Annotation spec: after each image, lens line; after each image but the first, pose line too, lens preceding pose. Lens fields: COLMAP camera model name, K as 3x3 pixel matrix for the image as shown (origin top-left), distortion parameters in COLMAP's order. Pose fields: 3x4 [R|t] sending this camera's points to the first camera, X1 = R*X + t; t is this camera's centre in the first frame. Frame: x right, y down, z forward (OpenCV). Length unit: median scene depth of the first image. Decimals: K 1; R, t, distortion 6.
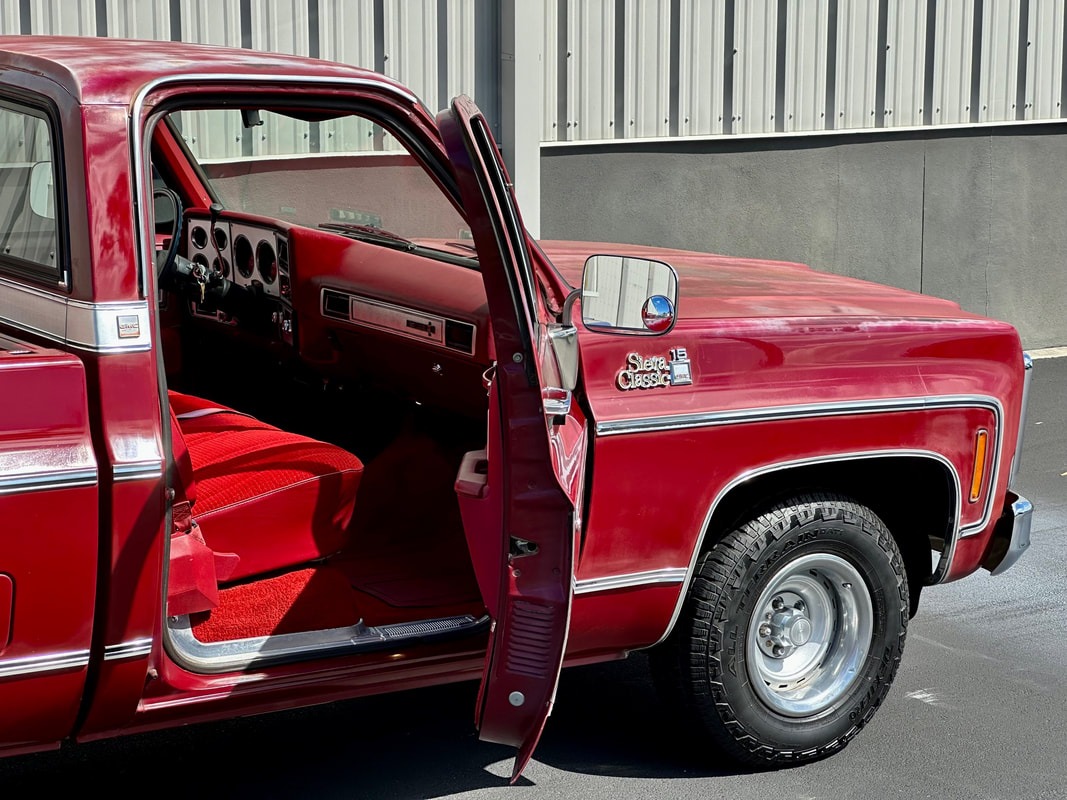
lens RADIAL K [[2423.3, 0, 533.5], [0, 2423.3, 400.0], [0, 0, 1]] dist [-0.297959, 7.620571]
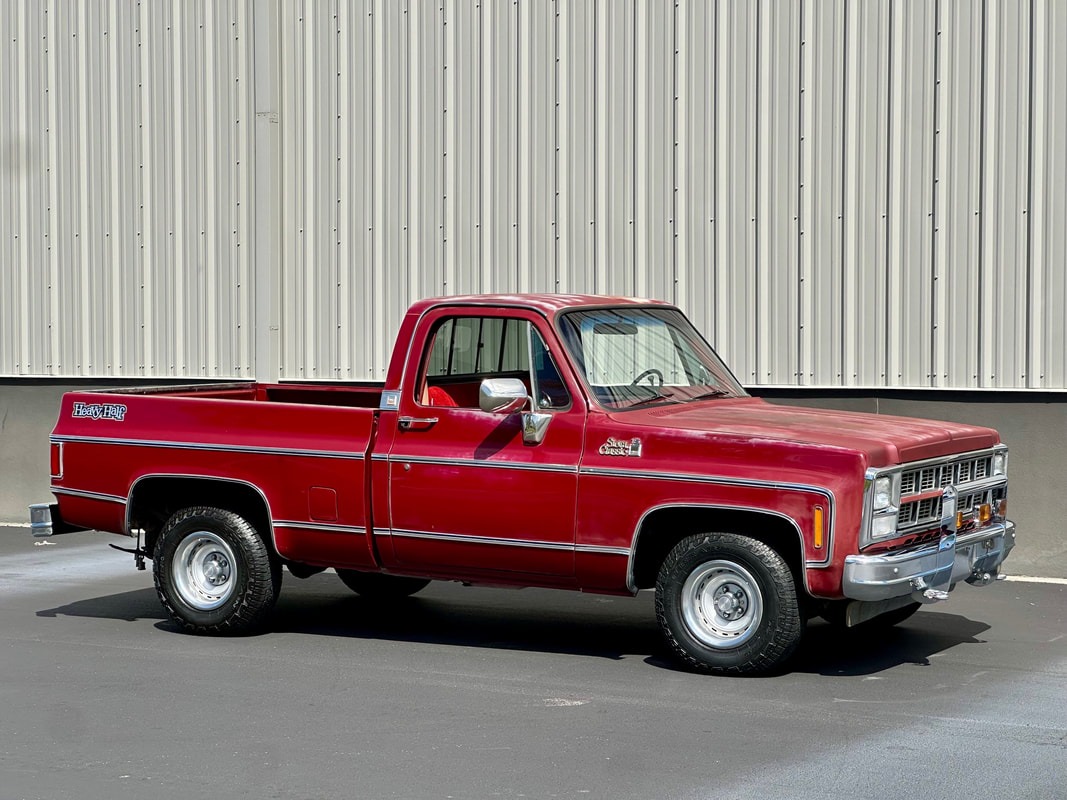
lens RADIAL K [[2423.3, 0, 533.5], [0, 2423.3, 400.0], [0, 0, 1]] dist [-0.297959, 7.620571]
pose [[0.443268, 0.024764, -0.896047, 1.700761], [-0.152729, 0.987088, -0.048274, 0.053381], [0.883282, 0.158251, 0.441327, 0.024170]]
